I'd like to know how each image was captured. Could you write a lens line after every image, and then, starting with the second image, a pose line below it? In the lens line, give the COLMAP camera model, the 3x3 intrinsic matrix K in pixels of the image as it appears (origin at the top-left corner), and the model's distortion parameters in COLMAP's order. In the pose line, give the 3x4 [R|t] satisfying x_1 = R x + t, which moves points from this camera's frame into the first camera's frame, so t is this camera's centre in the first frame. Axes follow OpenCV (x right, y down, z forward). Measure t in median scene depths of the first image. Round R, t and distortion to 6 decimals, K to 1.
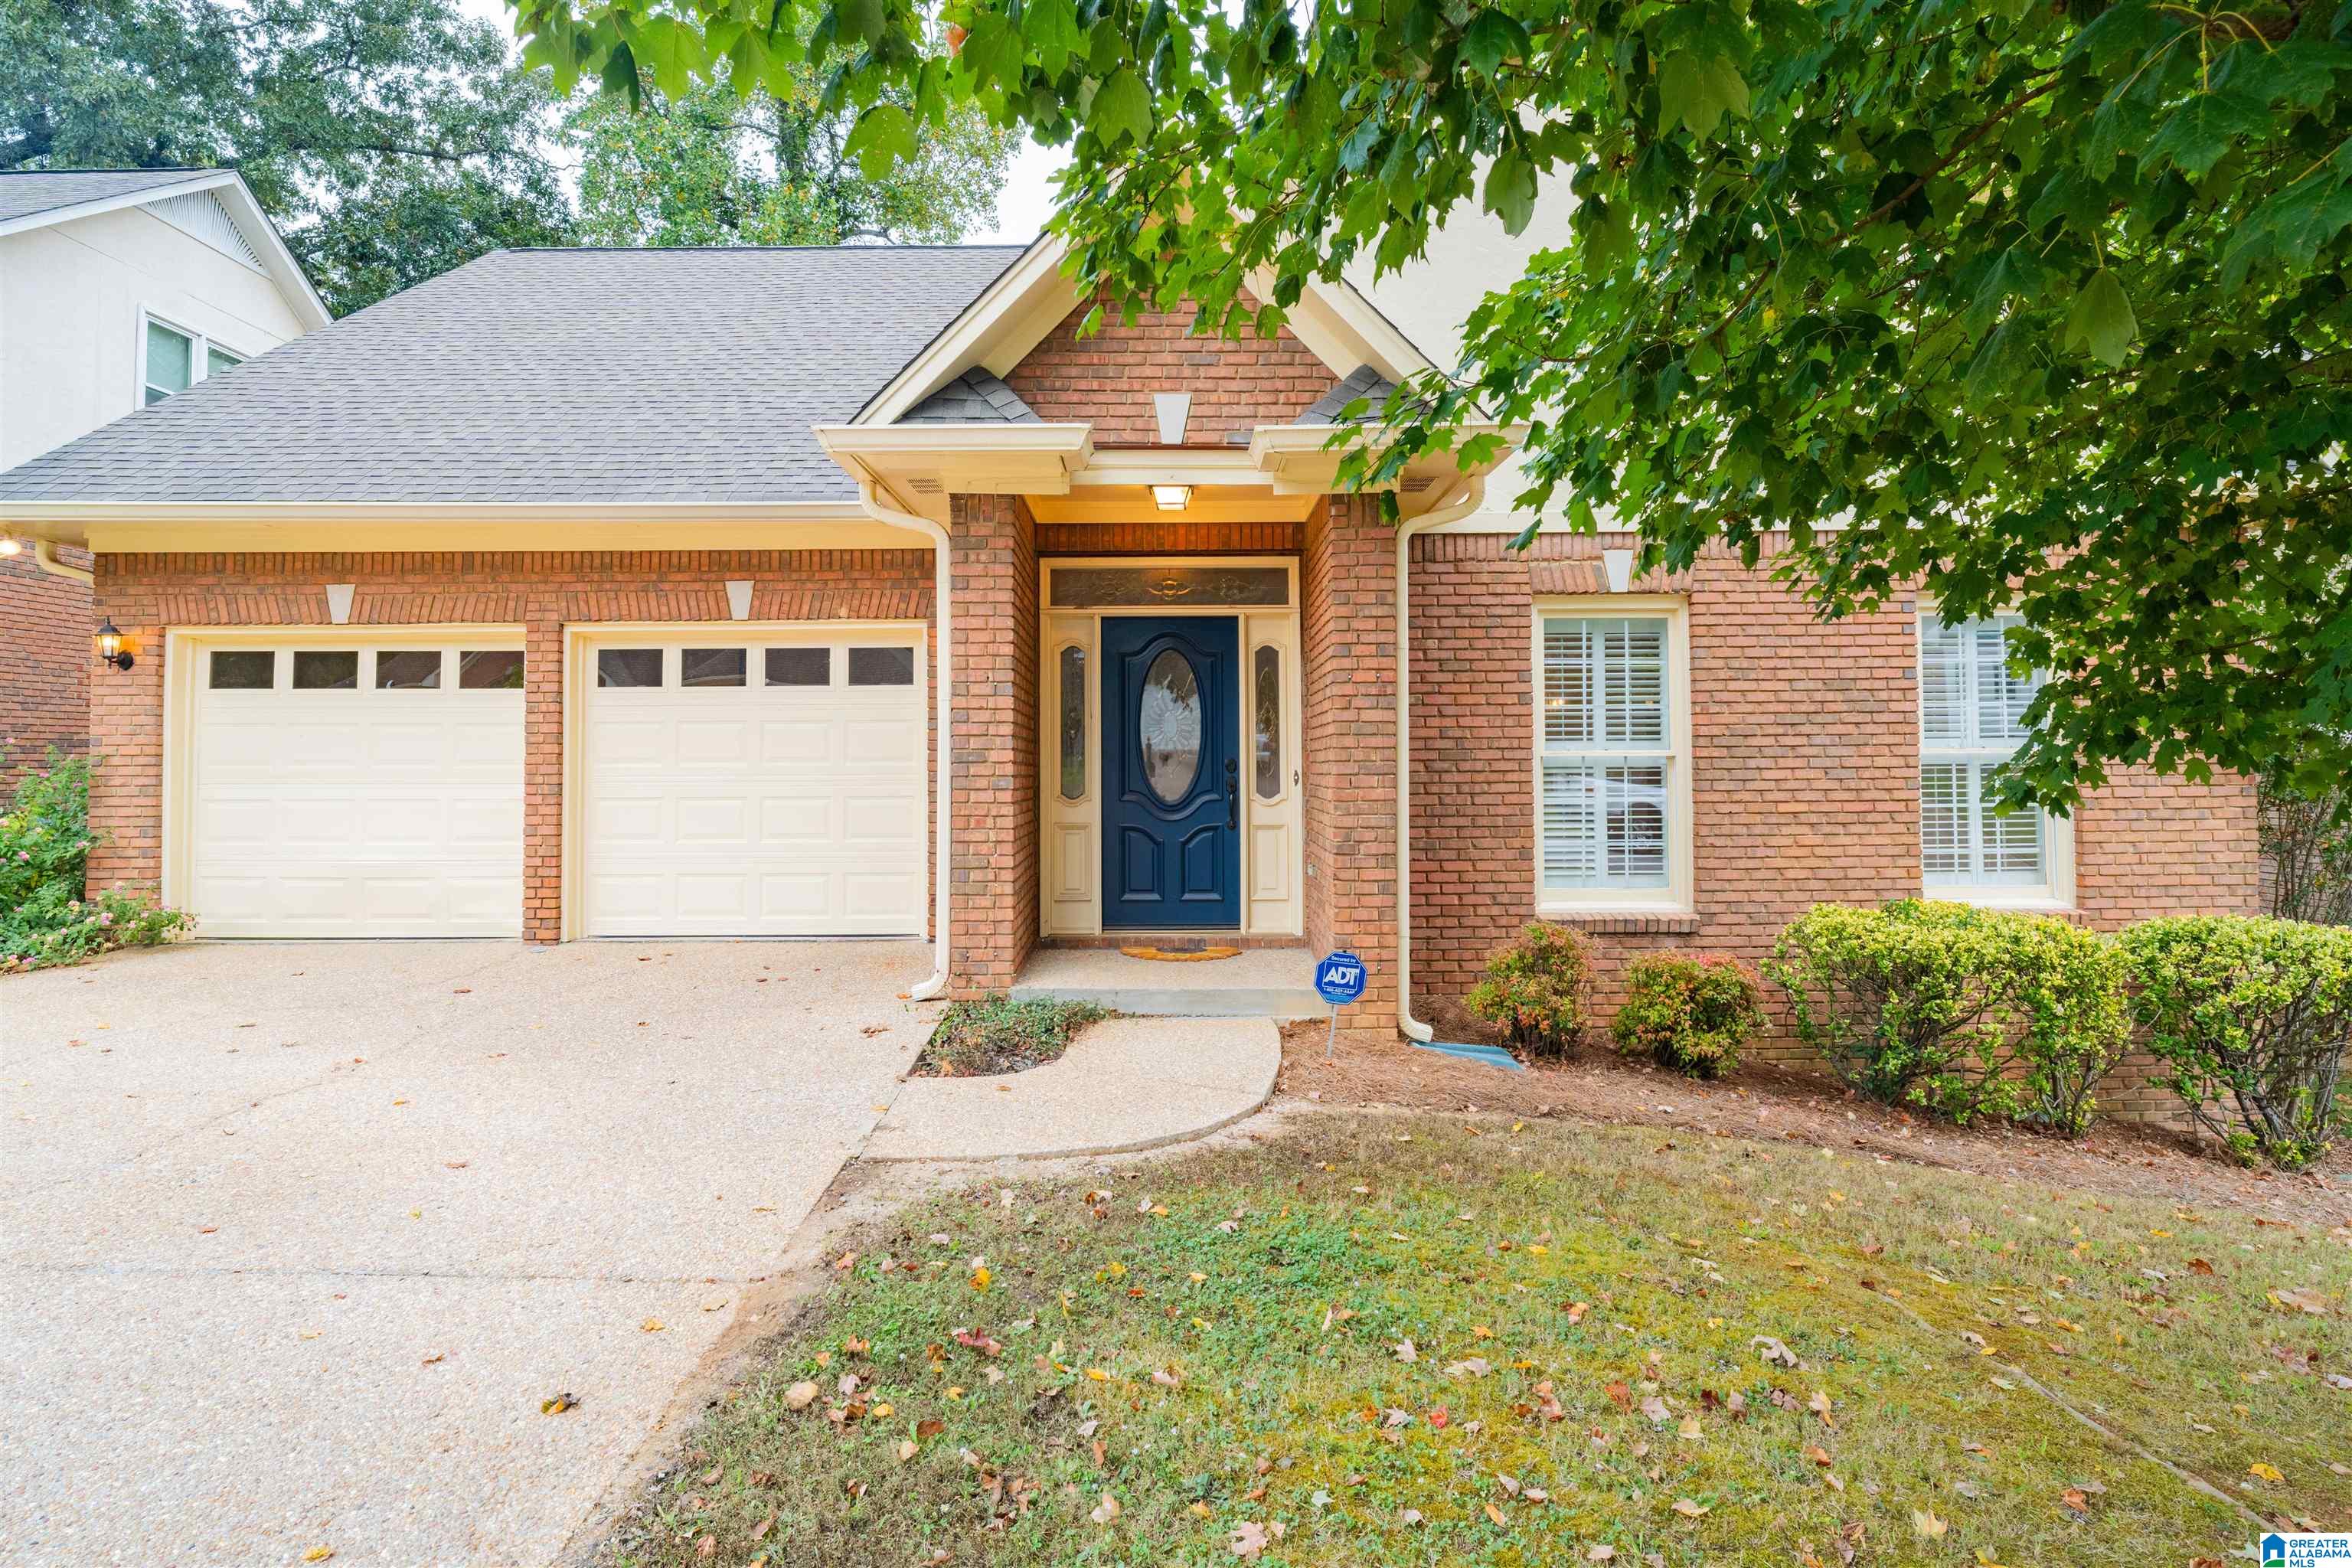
lens RADIAL K [[1227.7, 0, 1188.2], [0, 1227.7, 785.6], [0, 0, 1]] dist [-0.003068, 0.000330]
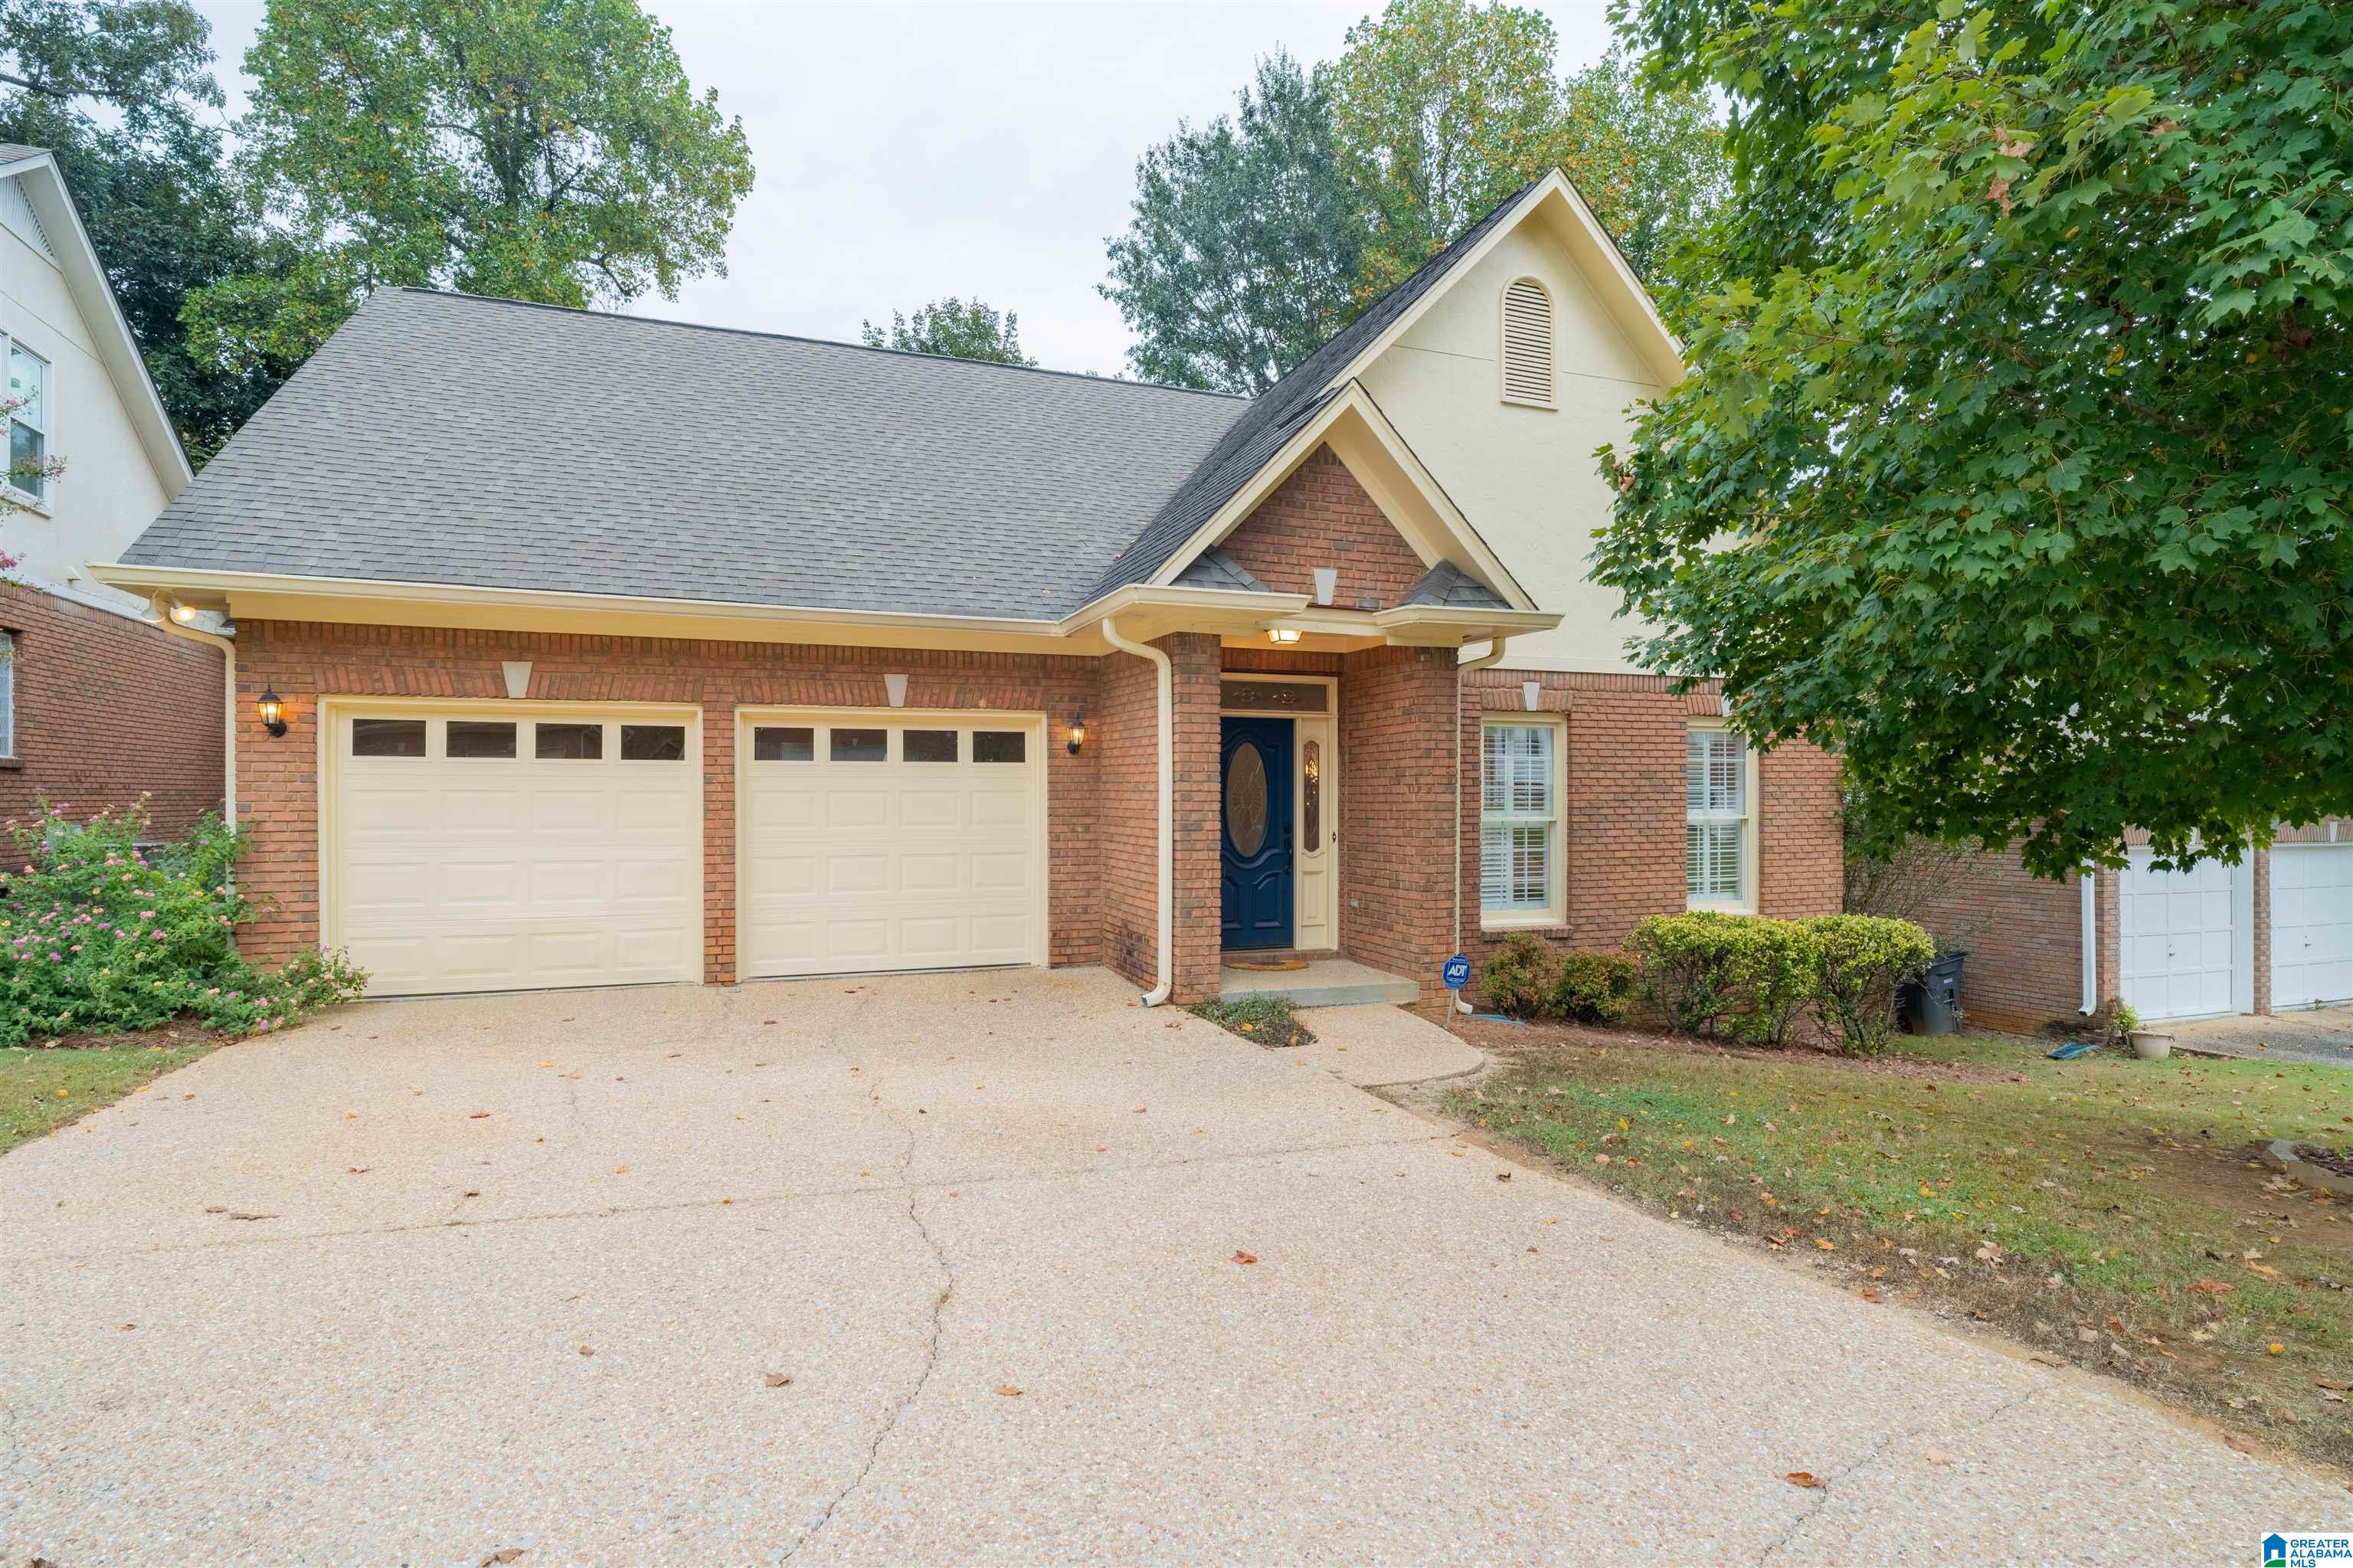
lens RADIAL K [[1190.0, 0, 1173.0], [0, 1190.0, 874.6], [0, 0, 1]] dist [-0.003861, -0.000527]
pose [[0.933753, -0.018162, 0.357456, -0.558965], [0.002492, 0.999017, 0.044248, -0.023710], [-0.357908, -0.040426, 0.932881, -0.191878]]
